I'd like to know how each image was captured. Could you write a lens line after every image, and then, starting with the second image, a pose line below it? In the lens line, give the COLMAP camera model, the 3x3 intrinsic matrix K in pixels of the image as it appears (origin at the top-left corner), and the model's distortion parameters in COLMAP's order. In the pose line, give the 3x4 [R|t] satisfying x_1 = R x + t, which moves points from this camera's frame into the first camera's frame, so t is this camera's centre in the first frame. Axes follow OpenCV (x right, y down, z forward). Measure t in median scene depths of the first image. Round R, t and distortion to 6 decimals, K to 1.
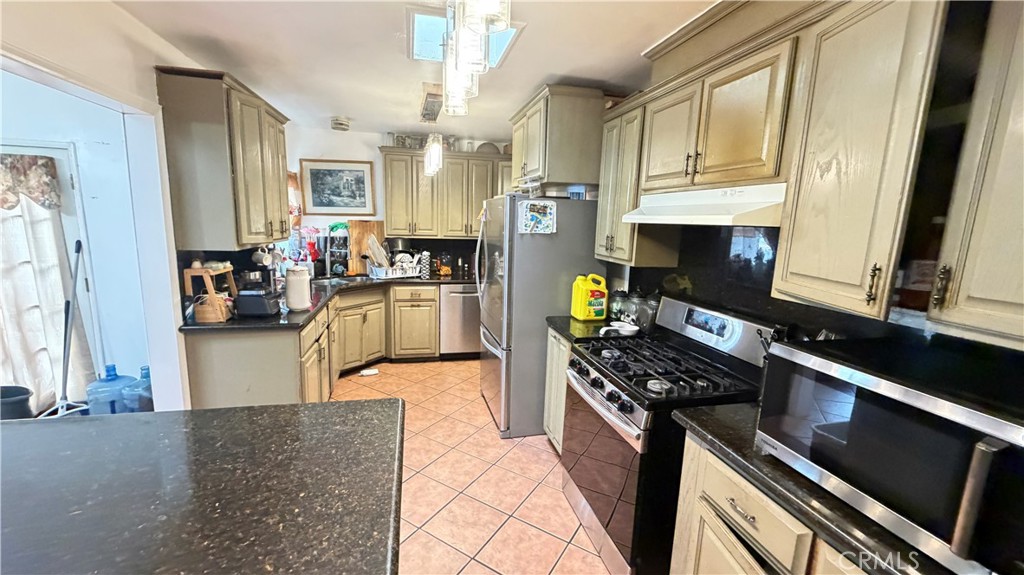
lens RADIAL K [[407.5, 0, 507.1], [0, 407.5, 290.0], [0, 0, 1]] dist [-0.001077, 0.000673]
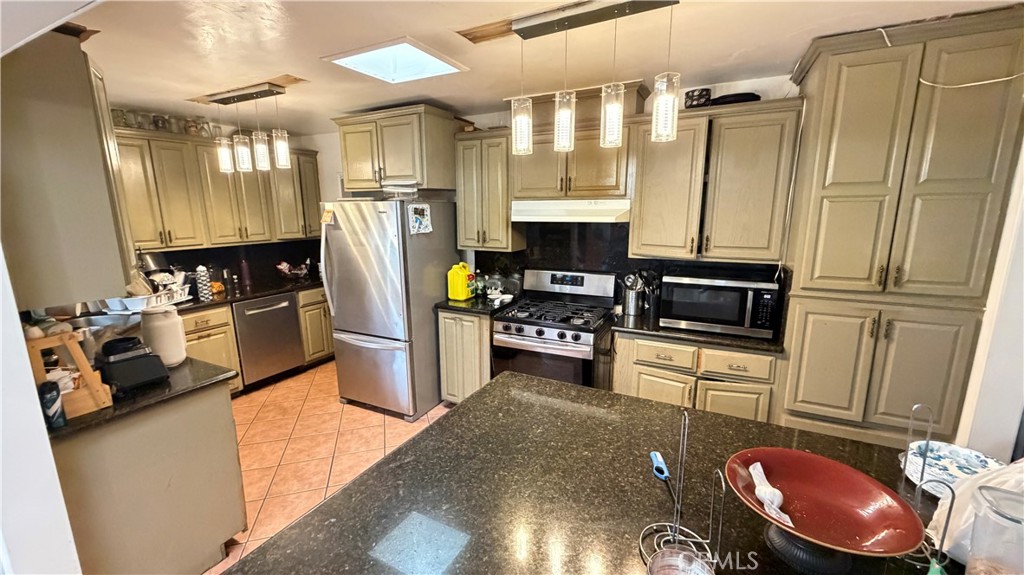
lens RADIAL K [[407.5, 0, 507.4], [0, 407.5, 288.7], [0, 0, 1]] dist [-0.001077, 0.000673]
pose [[0.654234, -0.180707, 0.734386, -0.633575], [0.153368, 0.982559, 0.105145, -0.069487], [-0.740578, 0.043841, 0.670539, 0.066866]]
